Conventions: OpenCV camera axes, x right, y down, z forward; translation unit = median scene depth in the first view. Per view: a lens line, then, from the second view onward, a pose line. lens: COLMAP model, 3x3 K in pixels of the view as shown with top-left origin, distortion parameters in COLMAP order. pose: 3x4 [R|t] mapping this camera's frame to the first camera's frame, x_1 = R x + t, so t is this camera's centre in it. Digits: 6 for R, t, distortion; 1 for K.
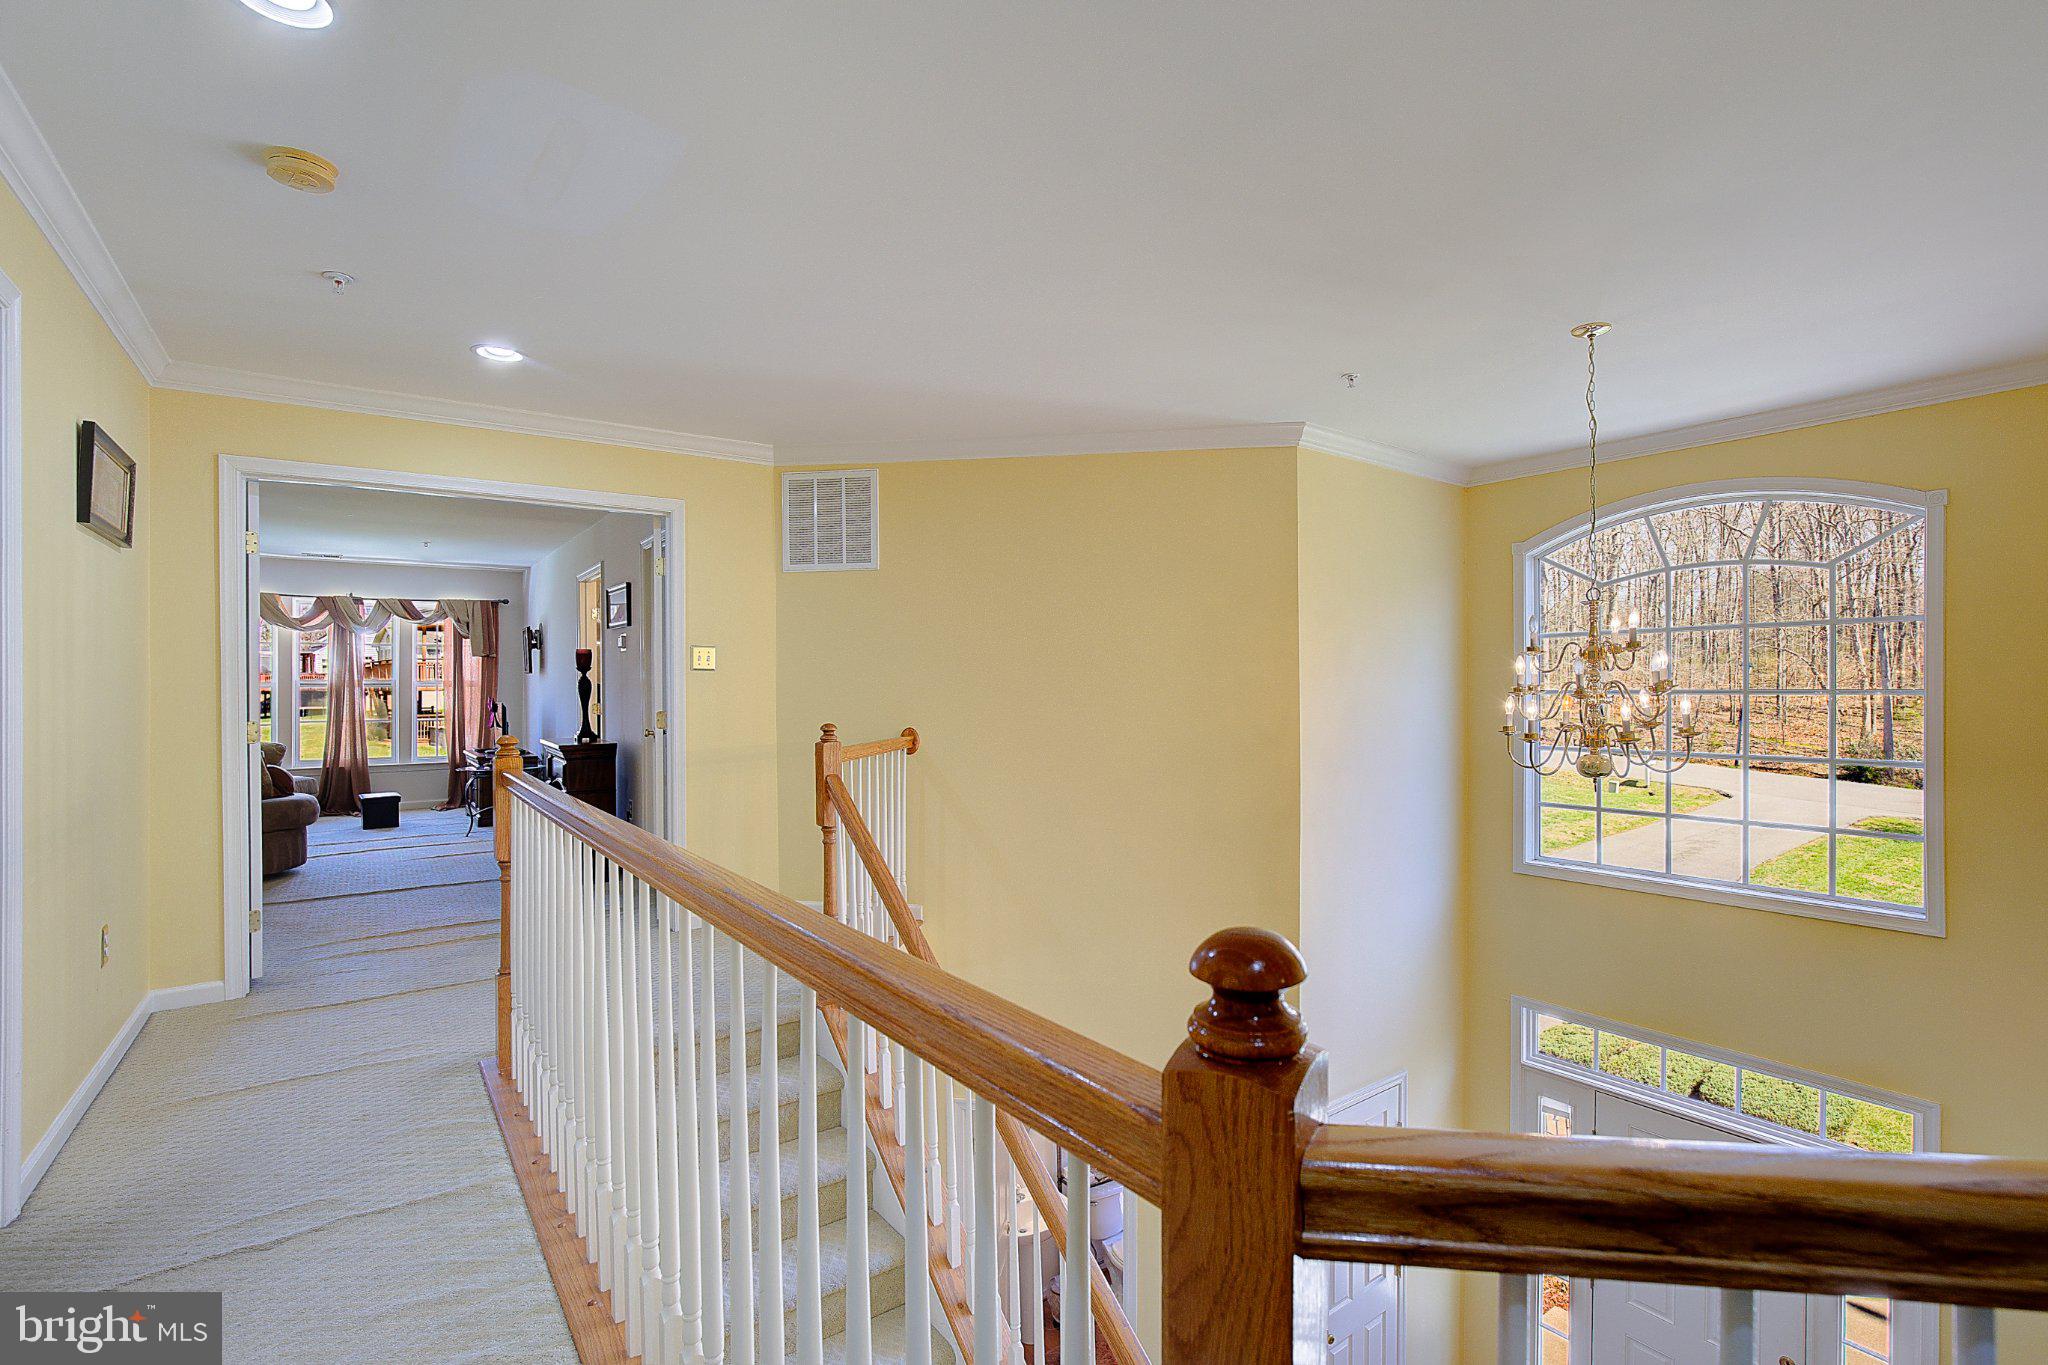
lens RADIAL K [[941.1, 0, 1025.8], [0, 941.1, 691.1], [0, 0, 1]] dist [-0.024406, 0.004790]
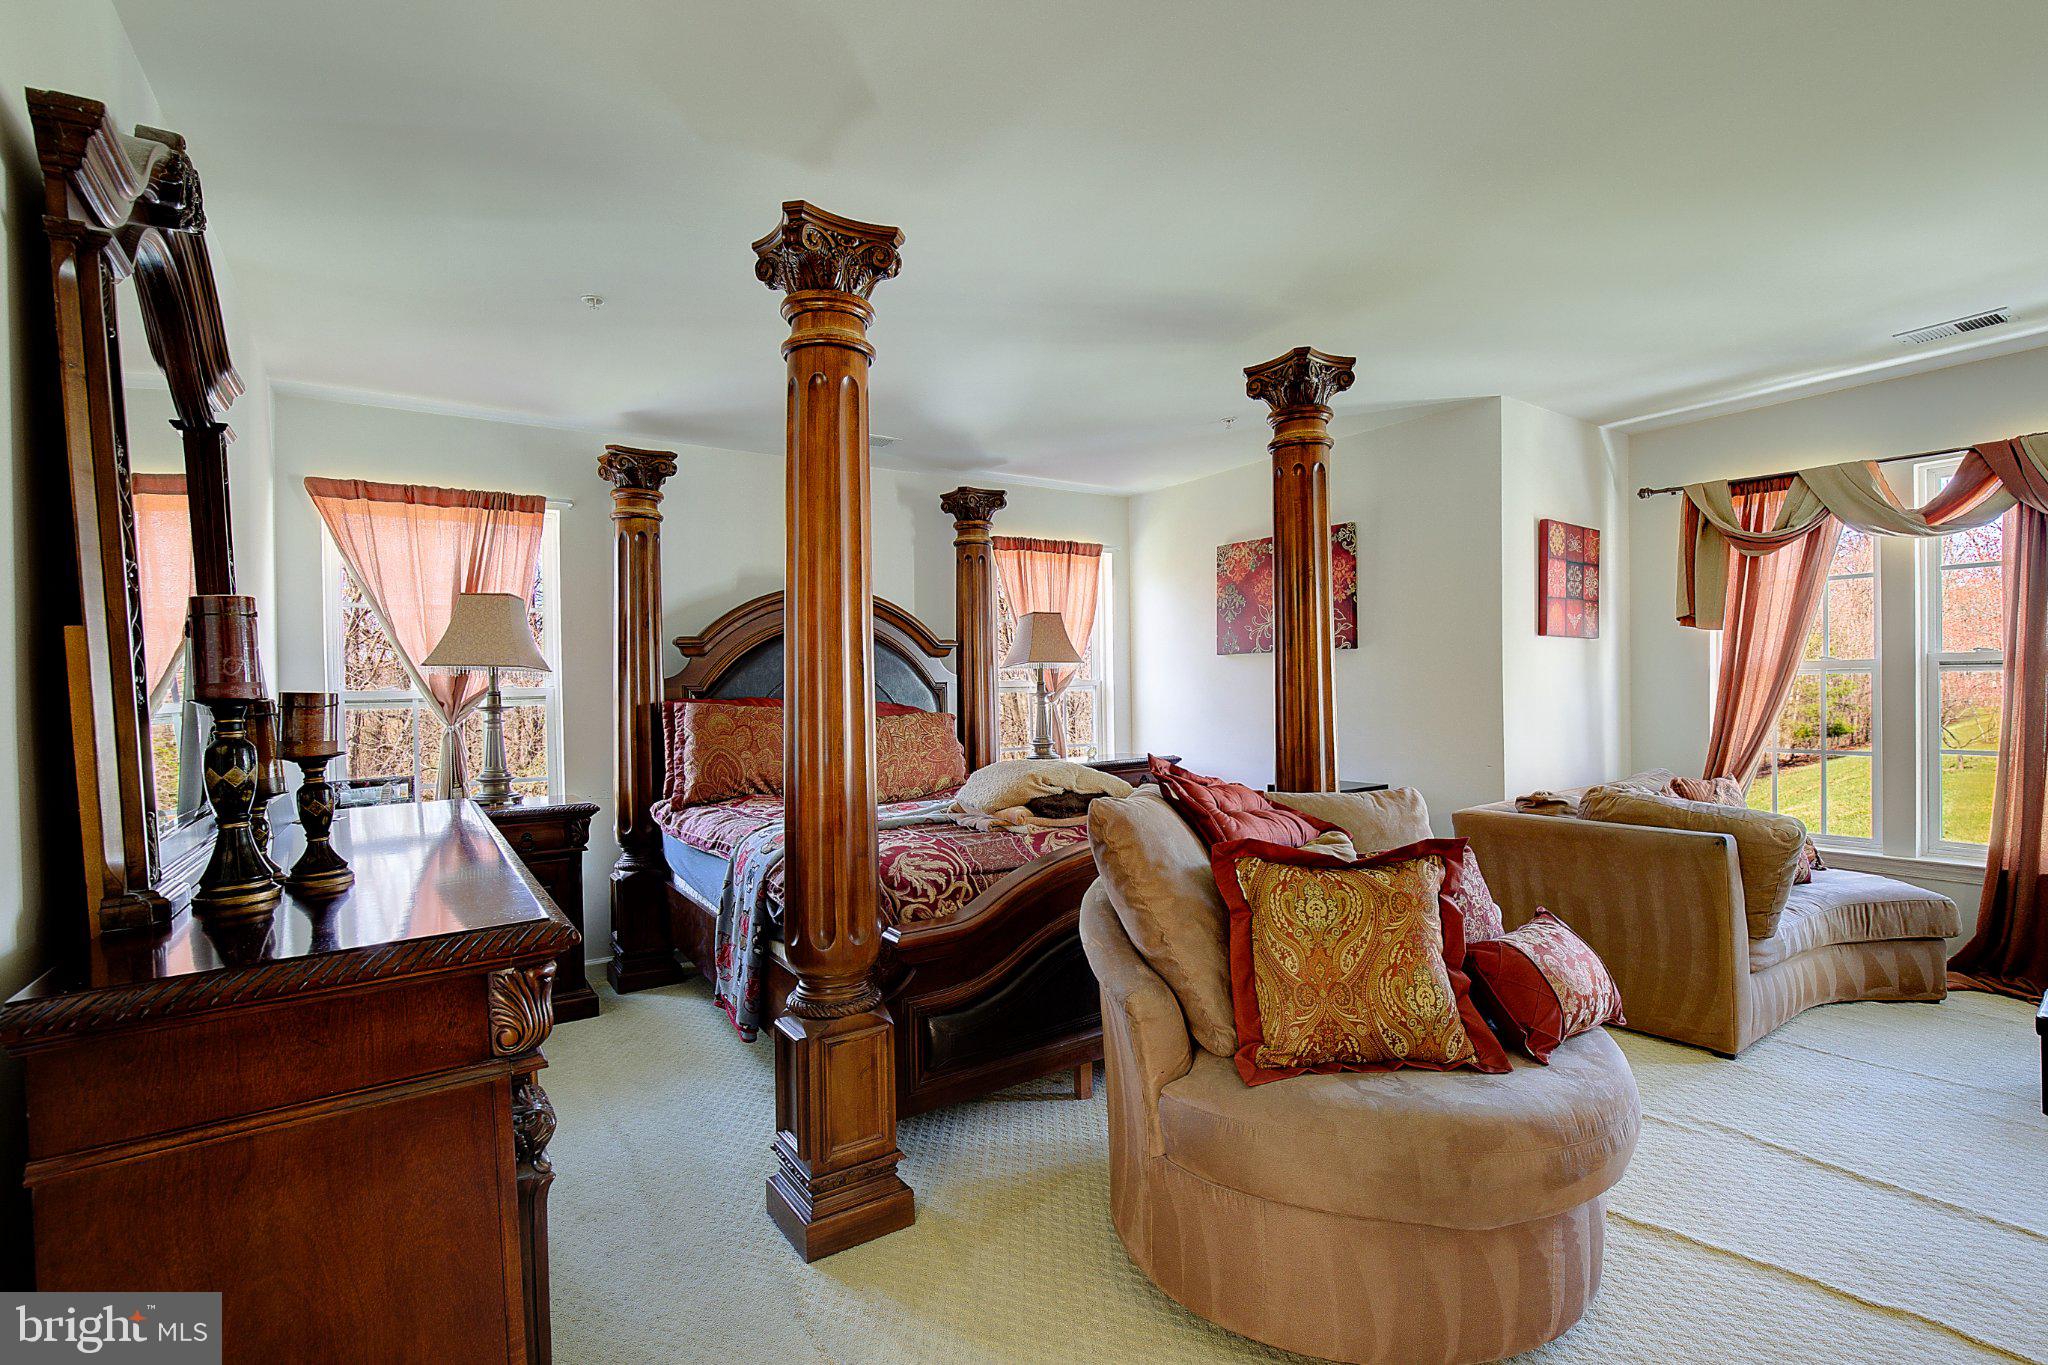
lens RADIAL K [[941.1, 0, 1051.8], [0, 941.1, 687.4], [0, 0, 1]] dist [-0.024406, 0.004790]
pose [[-0.009174, 0.004769, -0.999947, -0.345488], [0.015237, 0.999873, 0.004629, -0.004242], [0.999842, -0.015194, -0.009246, 0.585586]]
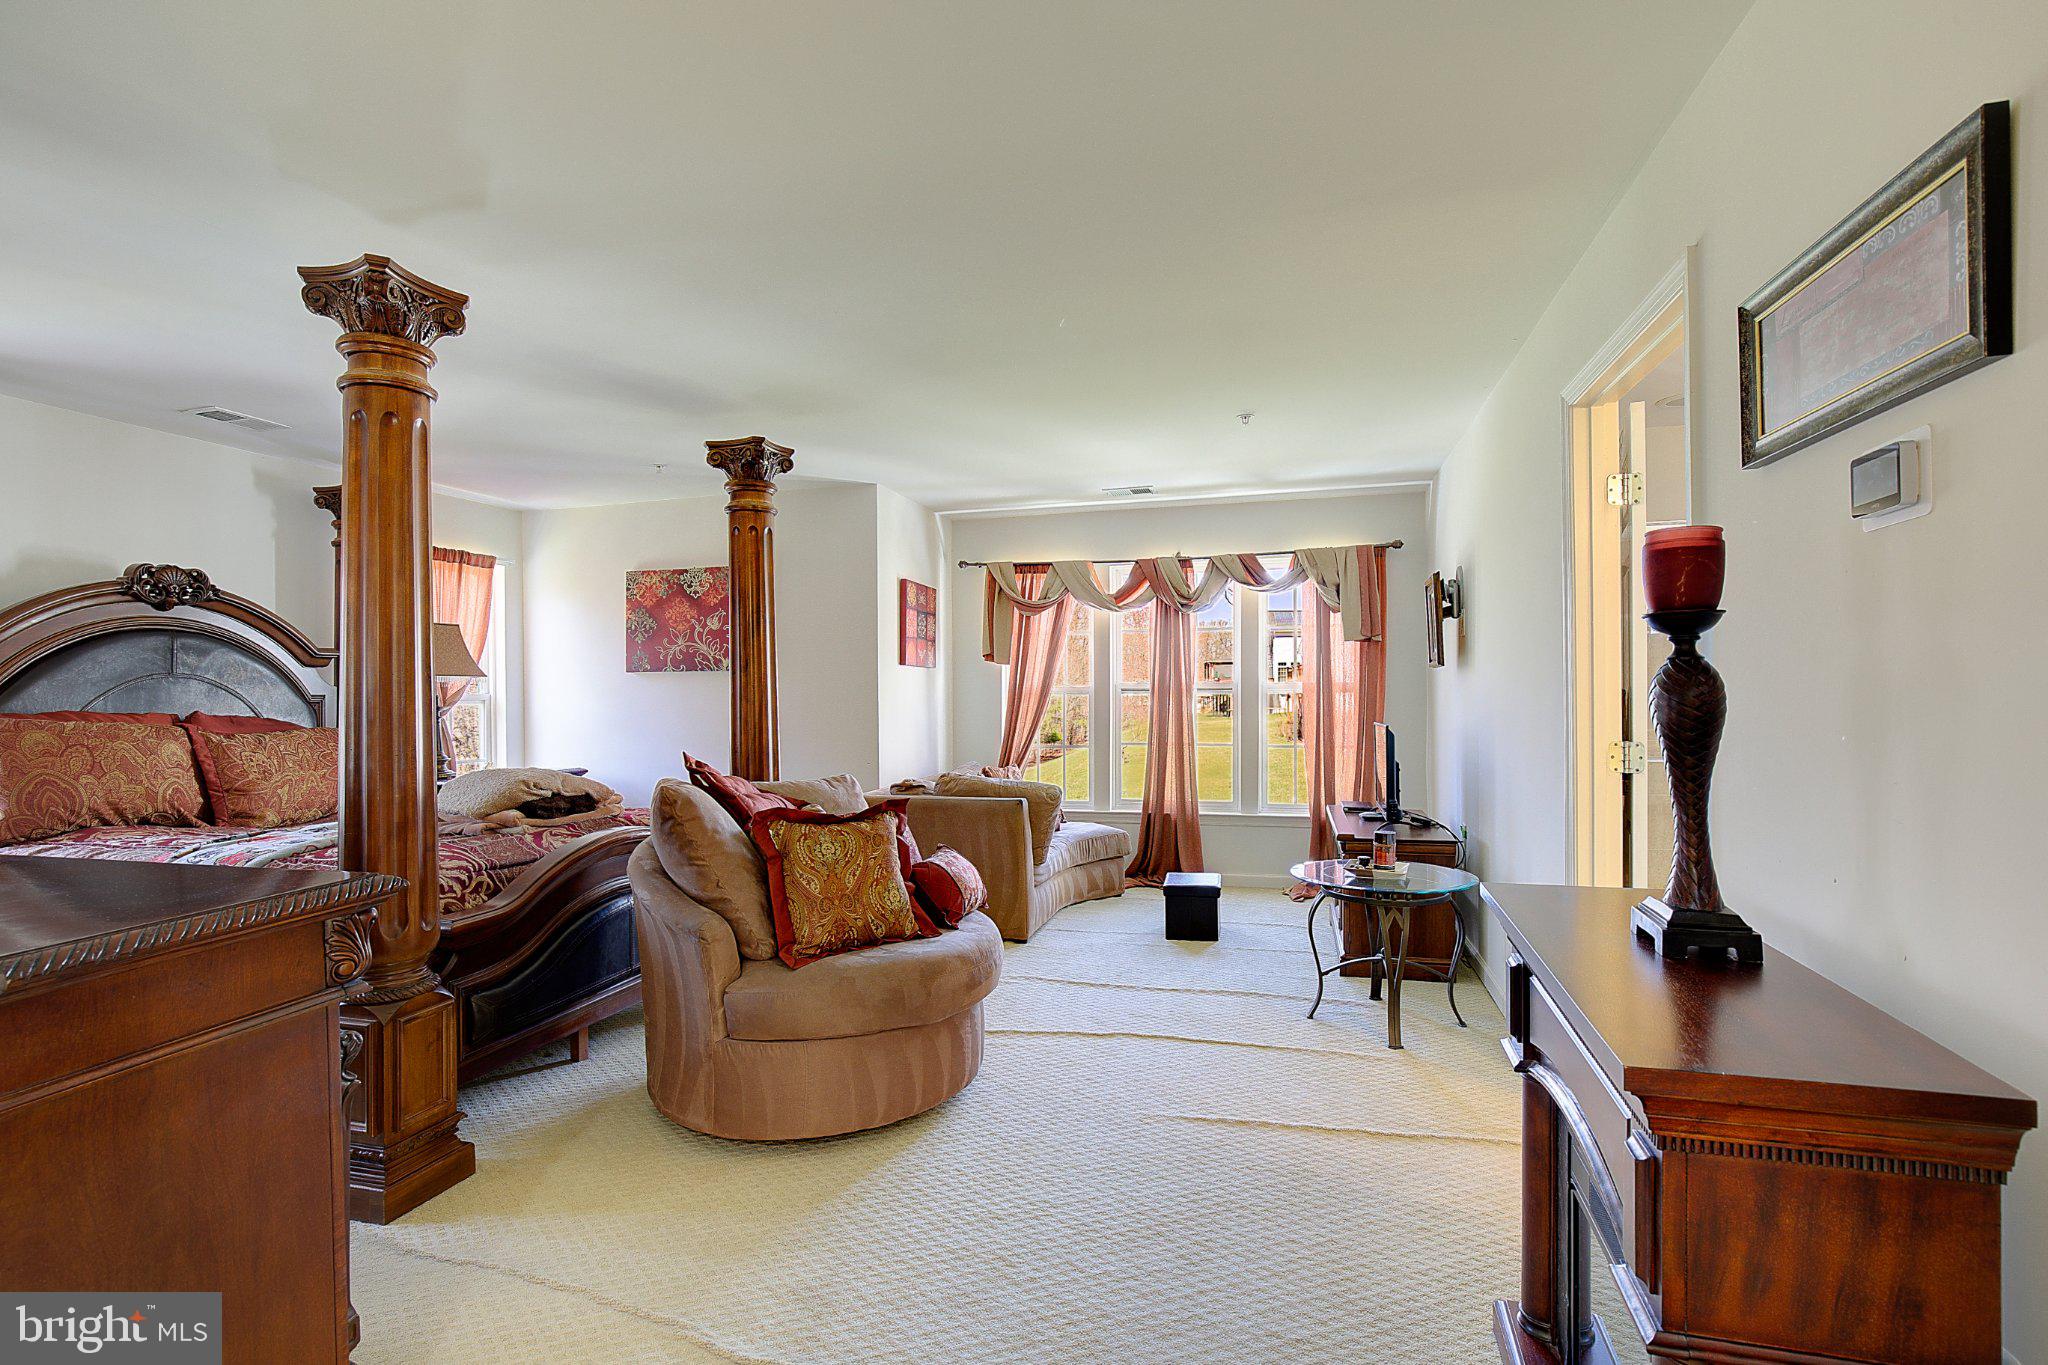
lens RADIAL K [[941.1, 0, 1056.2], [0, 941.1, 688.6], [0, 0, 1]] dist [-0.024406, 0.004790]
pose [[0.642979, -0.006393, -0.765857, -0.269476], [0.003891, 0.999980, -0.005080, -0.005078], [0.765874, 0.000287, 0.642991, 0.504180]]
